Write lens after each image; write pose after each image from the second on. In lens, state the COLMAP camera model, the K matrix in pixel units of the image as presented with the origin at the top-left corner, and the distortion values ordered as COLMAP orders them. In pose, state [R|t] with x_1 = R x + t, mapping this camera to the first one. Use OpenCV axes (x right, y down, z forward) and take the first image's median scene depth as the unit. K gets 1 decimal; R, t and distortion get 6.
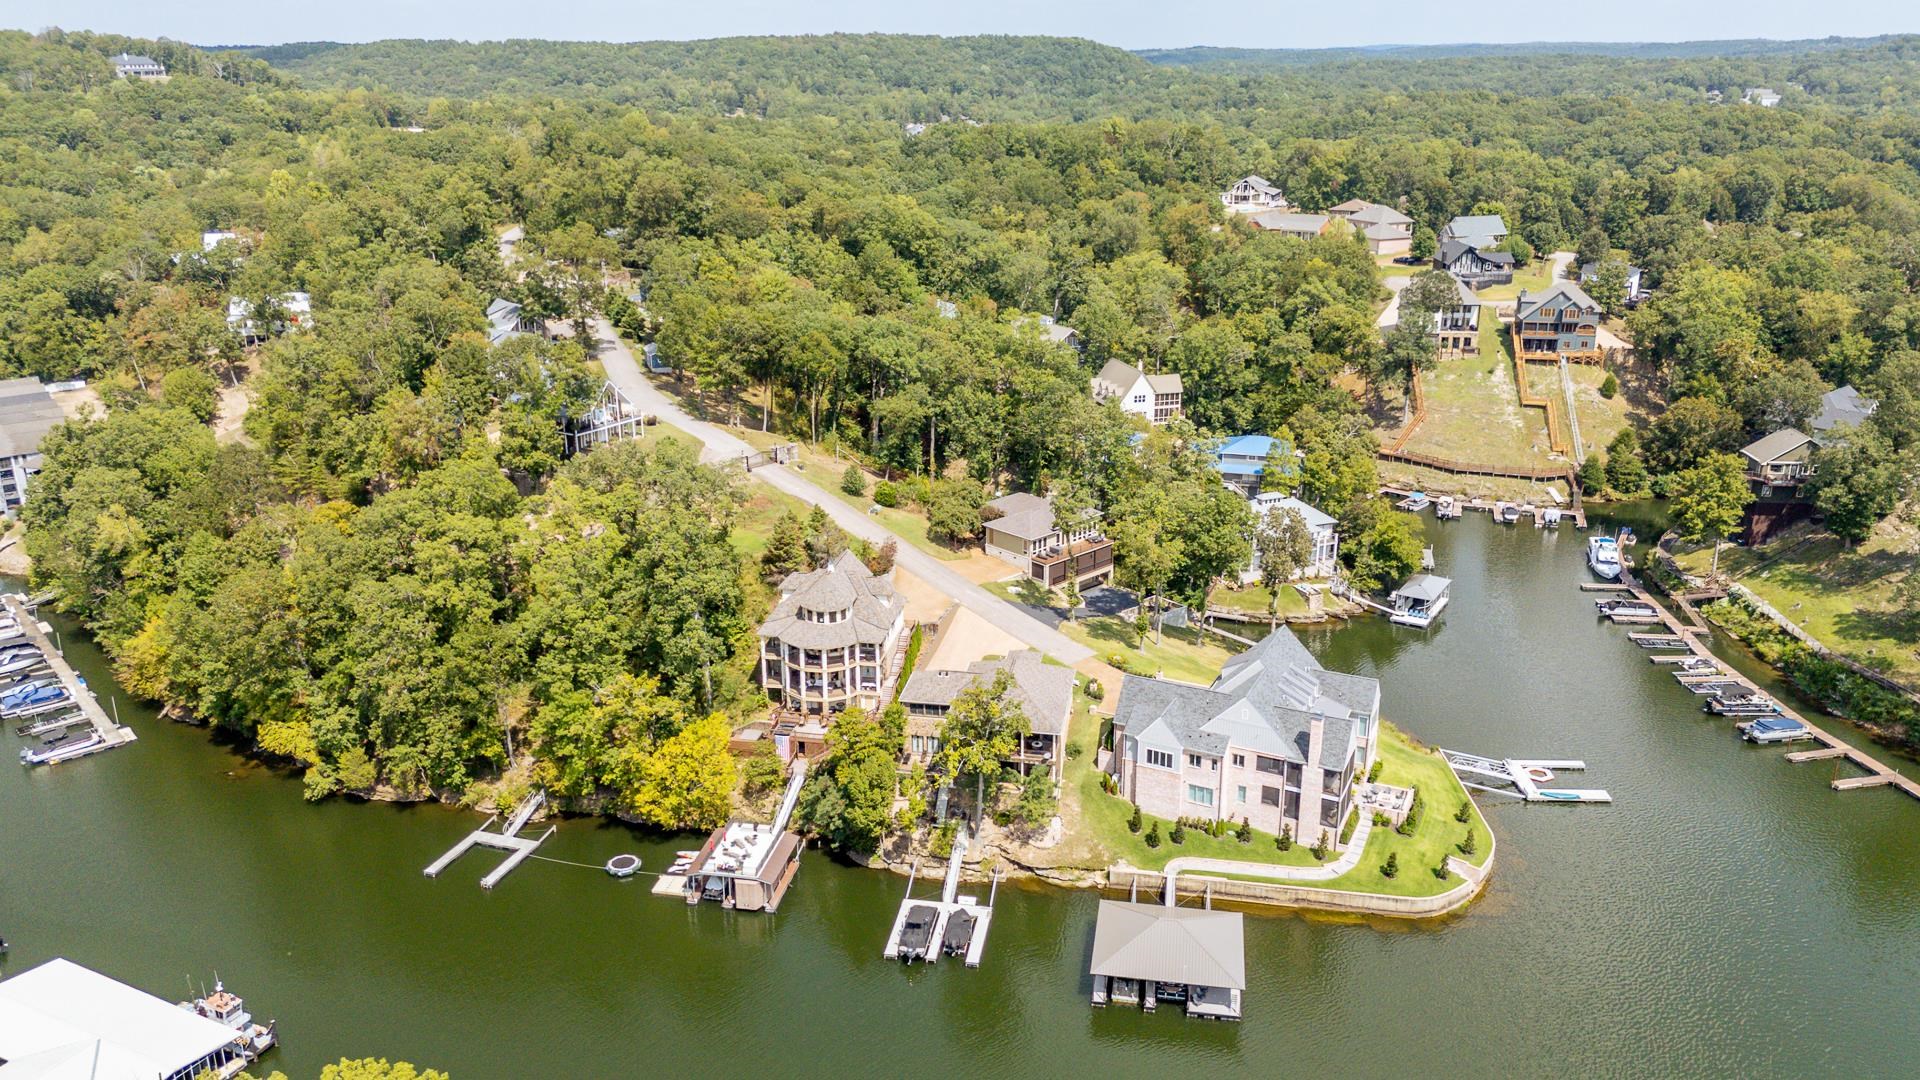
lens RADIAL K [[1416.2, 0, 948.0], [0, 1416.2, 528.8], [0, 0, 1]] dist [0.071044, -0.079912]
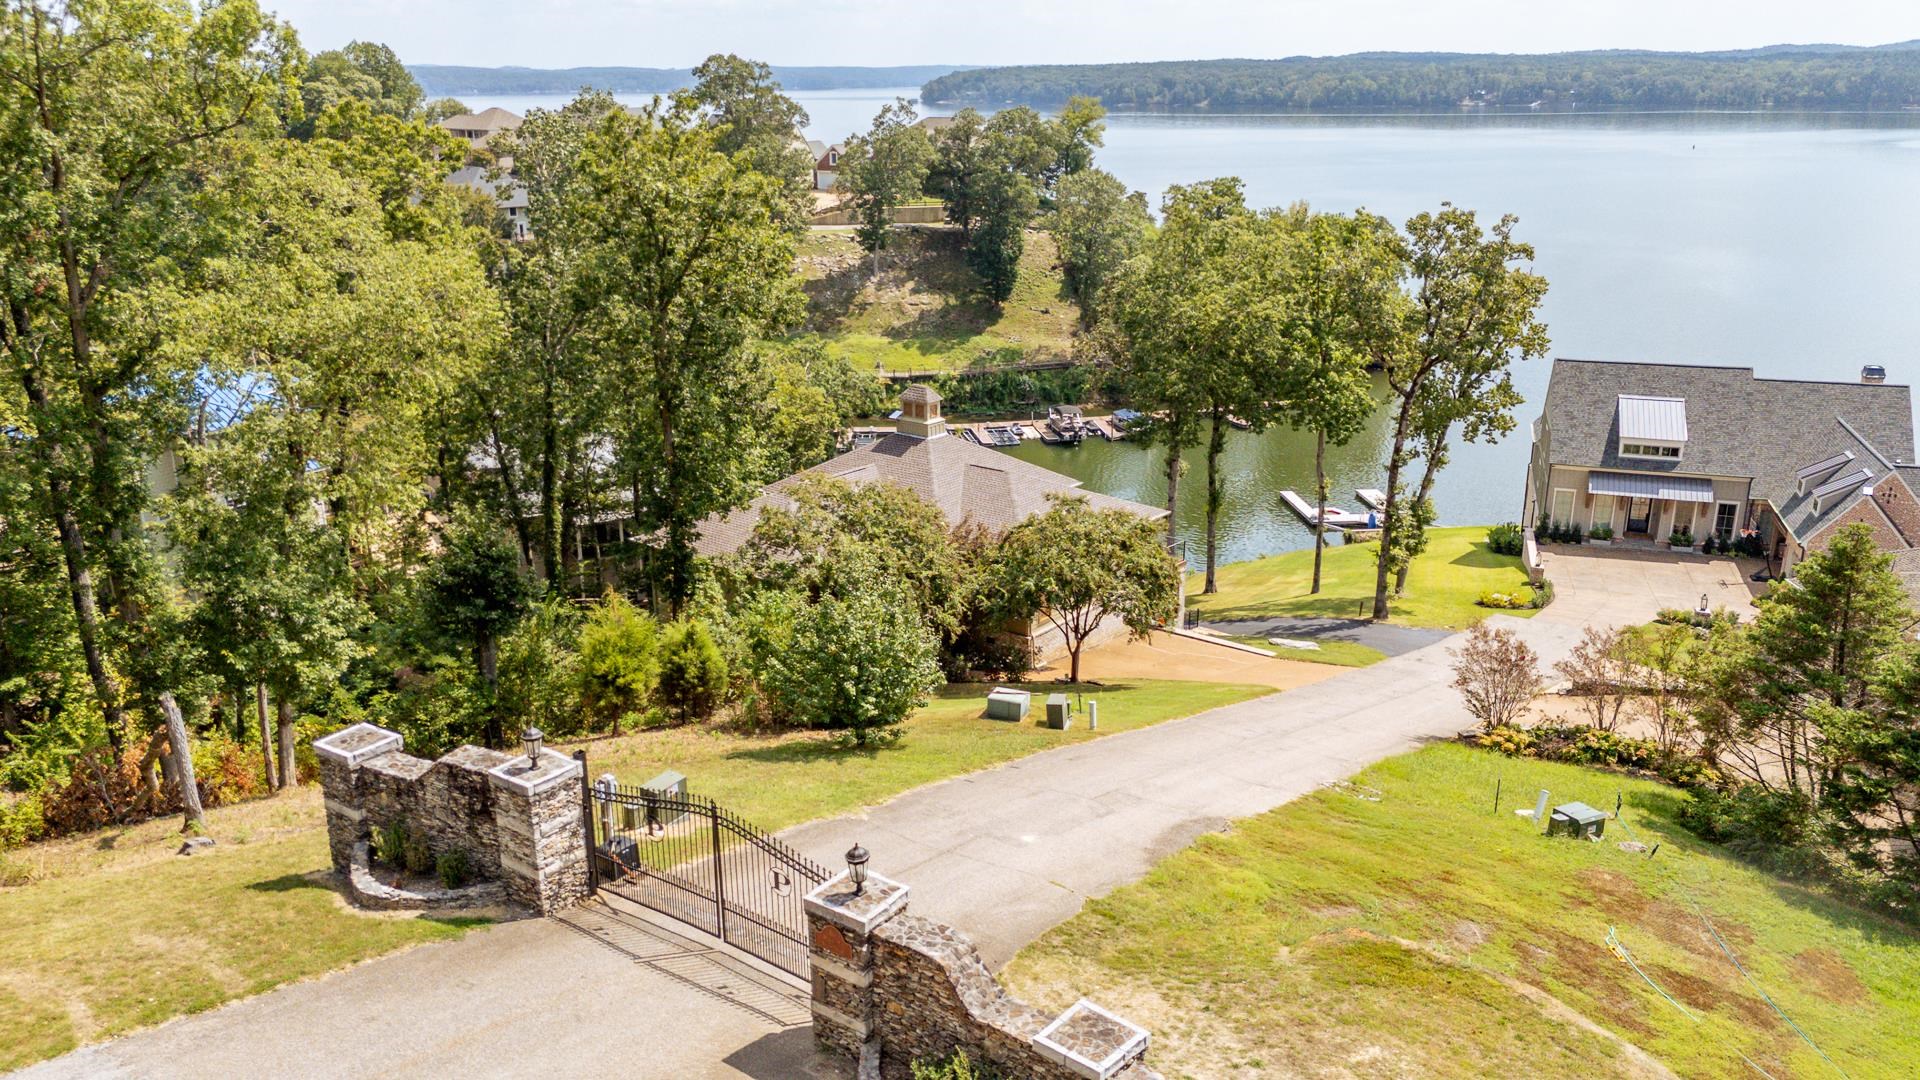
lens RADIAL K [[1416.2, 0, 948.8], [0, 1416.2, 543.5], [0, 0, 1]] dist [0.071044, -0.079912]
pose [[-0.124907, -0.299151, 0.945995, -0.199516], [0.321921, 0.889659, 0.323842, -0.087887], [-0.938491, 0.344986, -0.014822, 0.898861]]
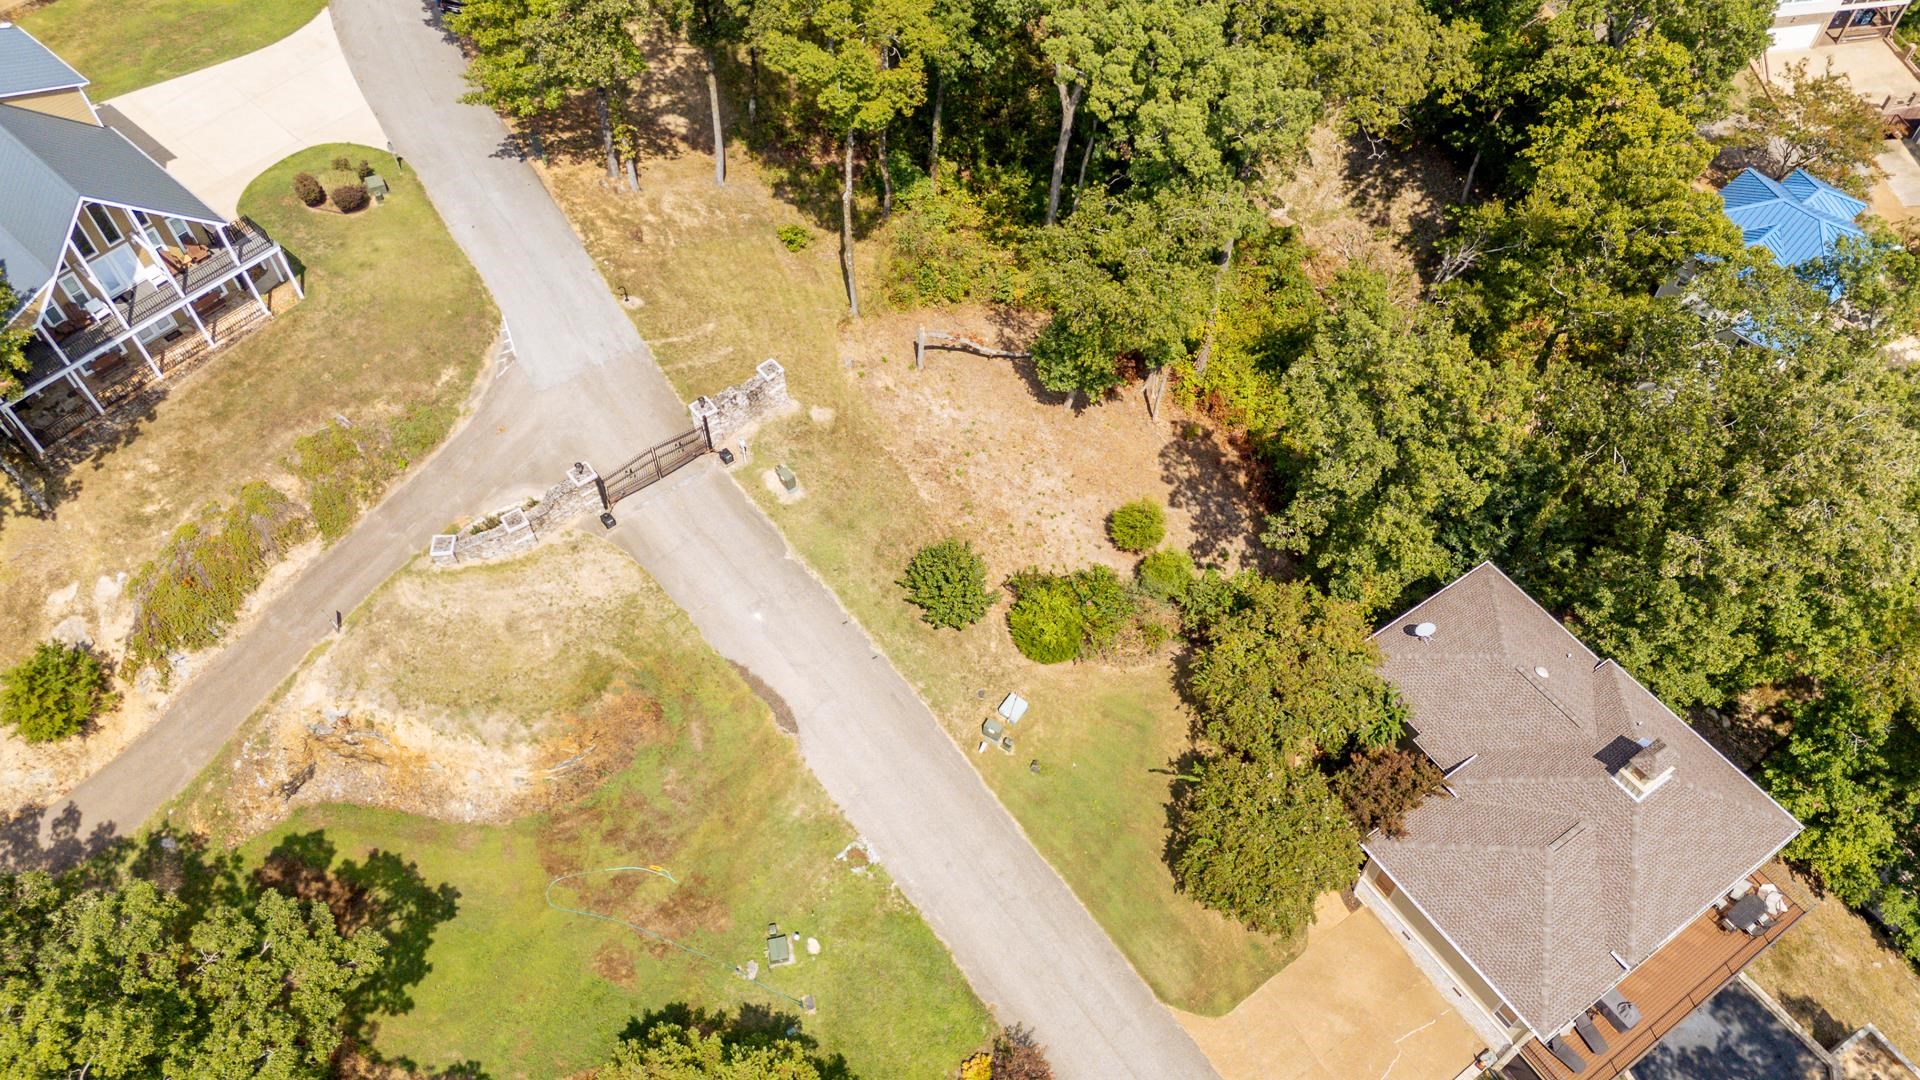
lens RADIAL K [[1416.2, 0, 953.5], [0, 1416.2, 533.5], [0, 0, 1]] dist [0.071044, -0.079912]
pose [[0.988882, 0.116824, -0.092008, -0.035041], [-0.042729, 0.815860, 0.576668, -0.197763], [0.142435, -0.566325, 0.811781, 0.691755]]
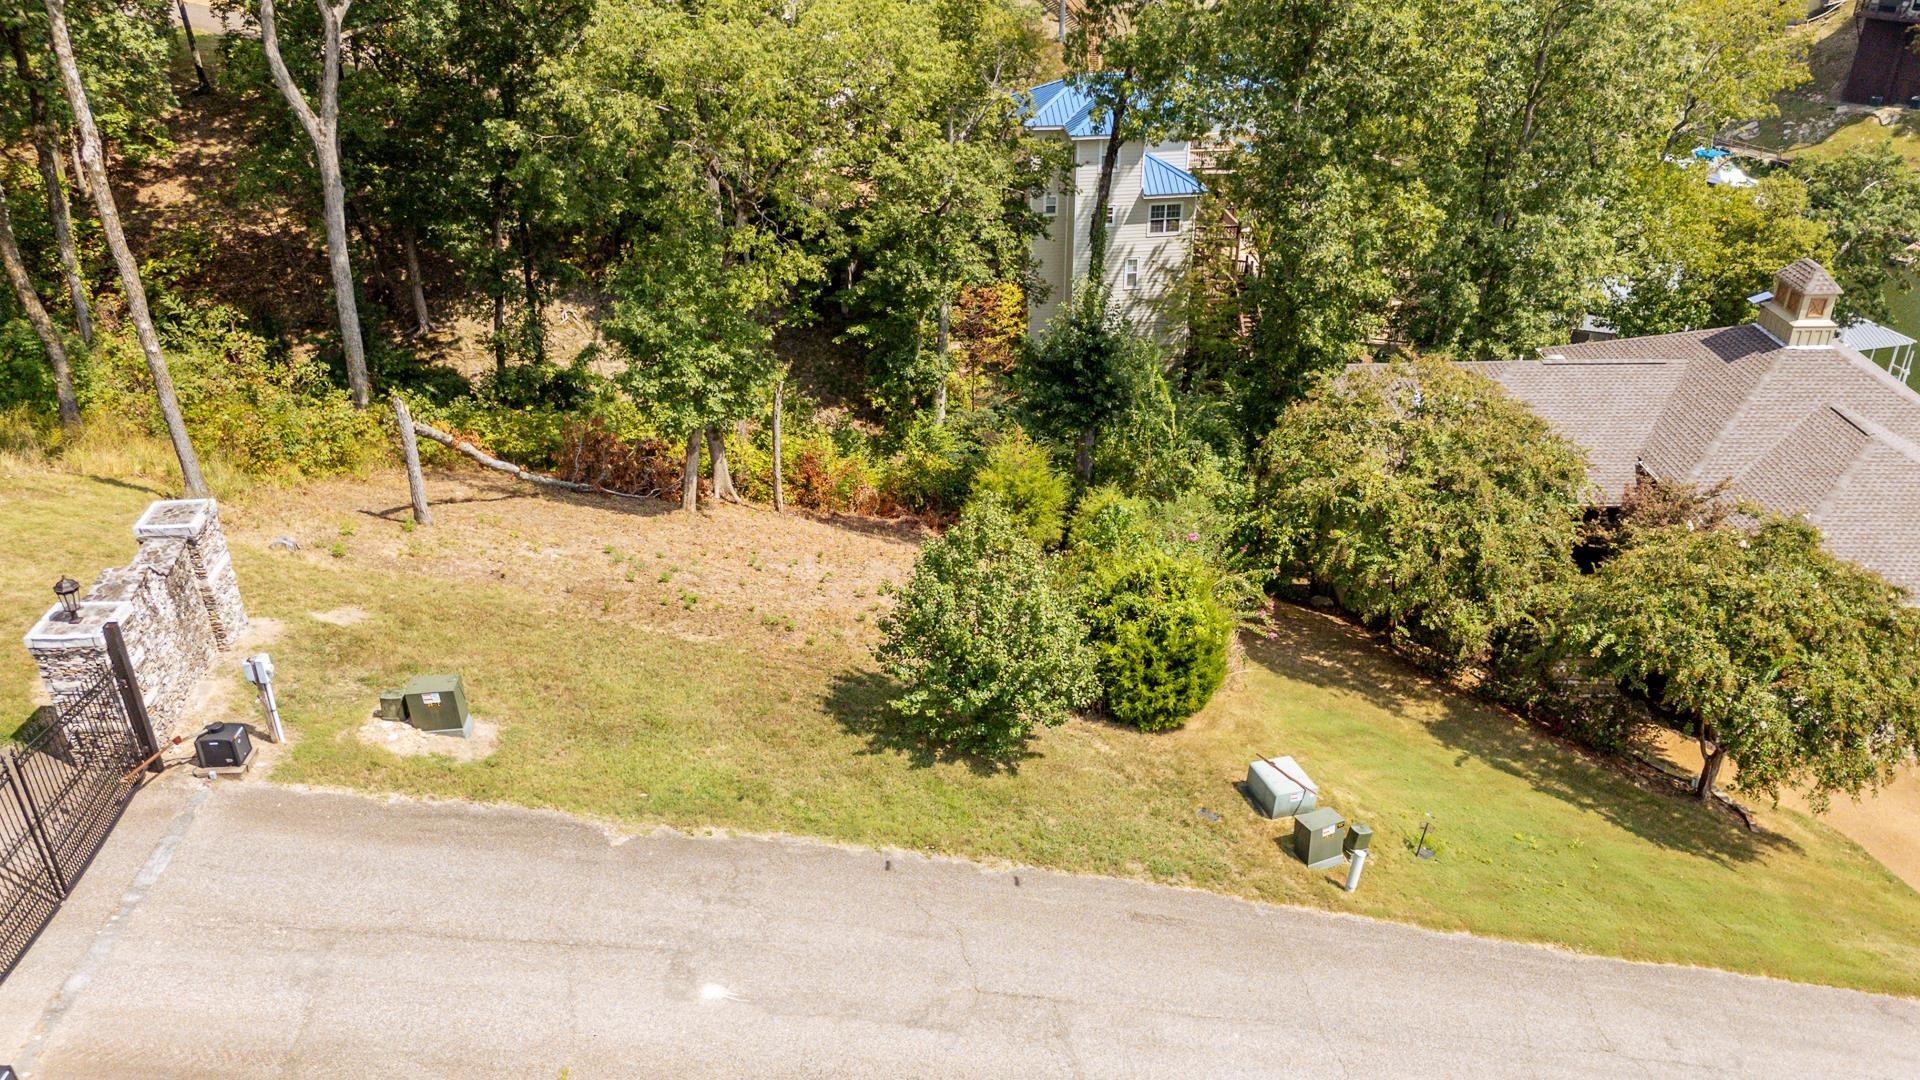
lens RADIAL K [[1420.5, 0, 946.5], [0, 1420.5, 533.5], [0, 0, 1]] dist [0.060478, -0.058616]
pose [[0.698325, -0.348617, 0.625147, -0.128659], [0.234491, 0.936603, 0.260362, -0.068706], [-0.676281, -0.035226, 0.735801, 0.830267]]
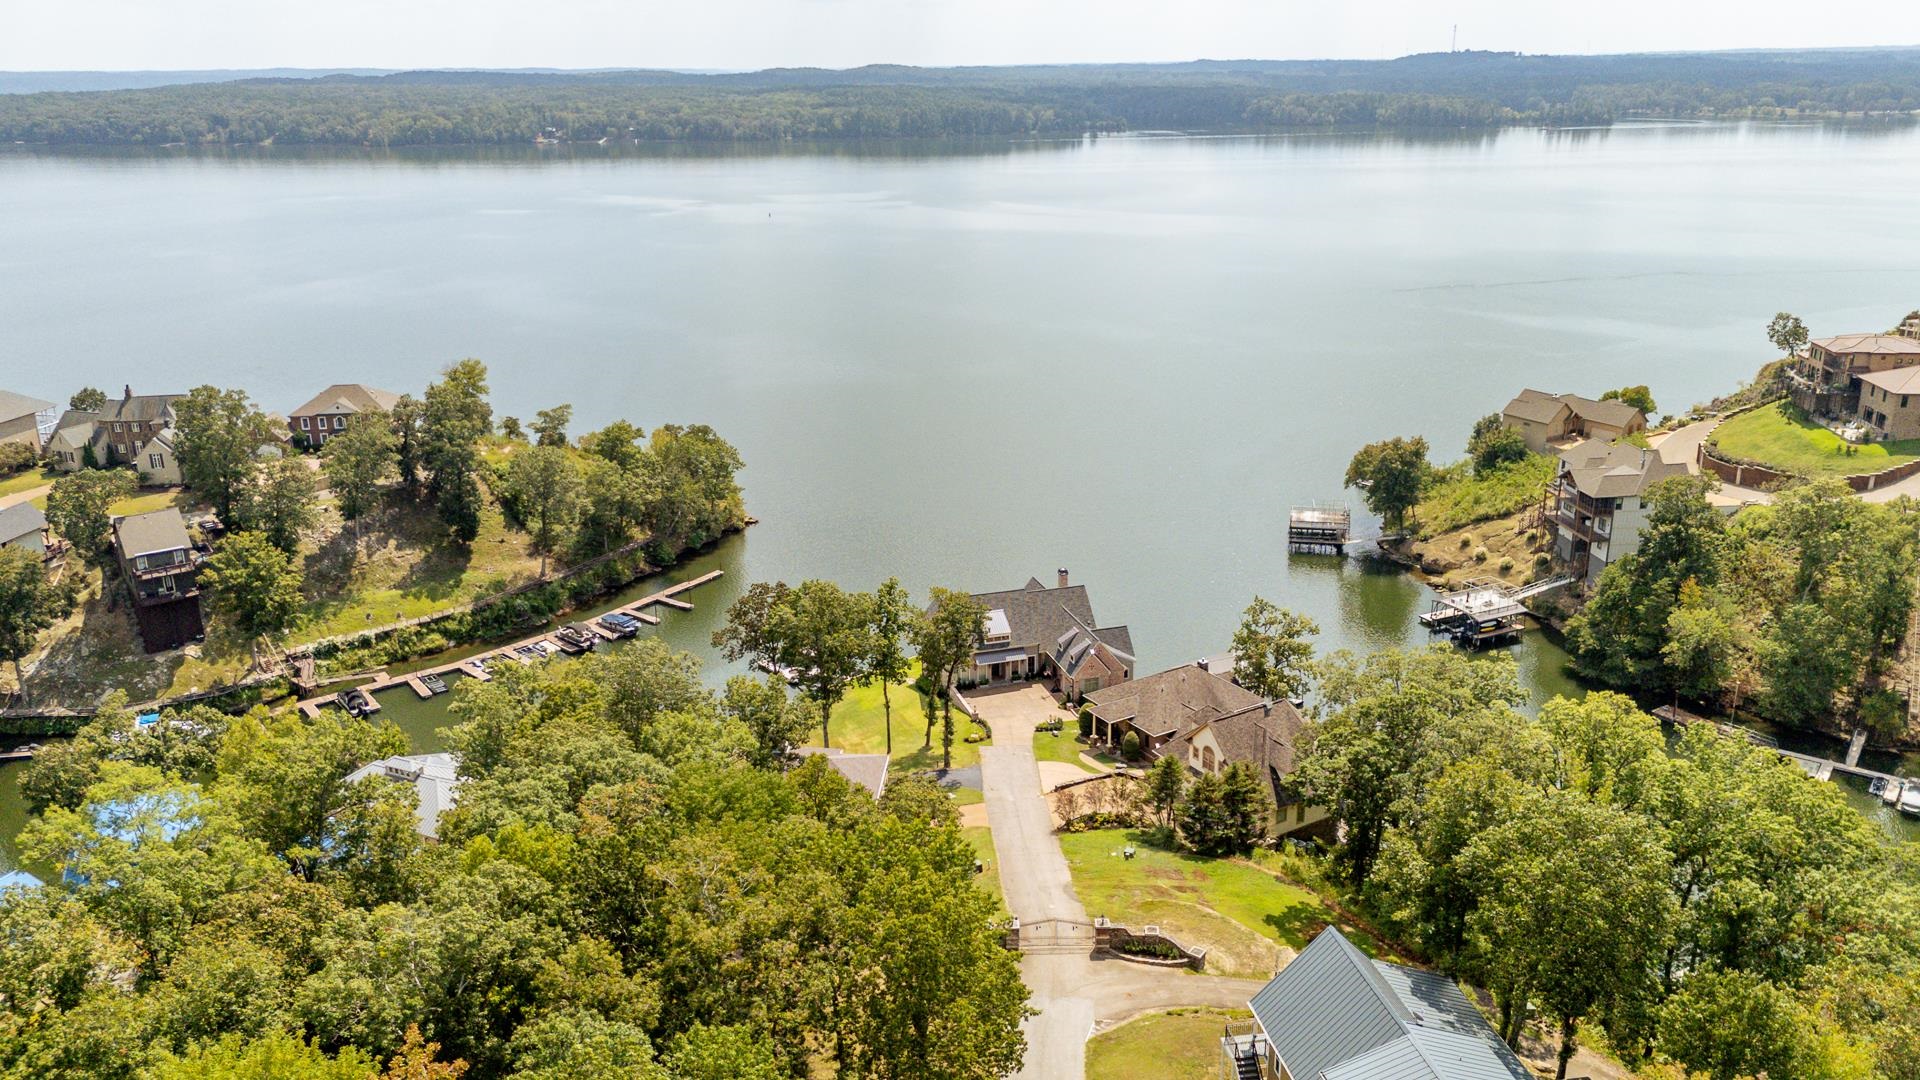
lens RADIAL K [[1416.2, 0, 954.3], [0, 1416.2, 530.8], [0, 0, 1]] dist [0.071044, -0.079912]
pose [[-0.682007, -0.208931, 0.700867, -0.375091], [0.248696, 0.834960, 0.490909, -0.364970], [-0.687762, 0.509106, -0.517488, 1.099612]]
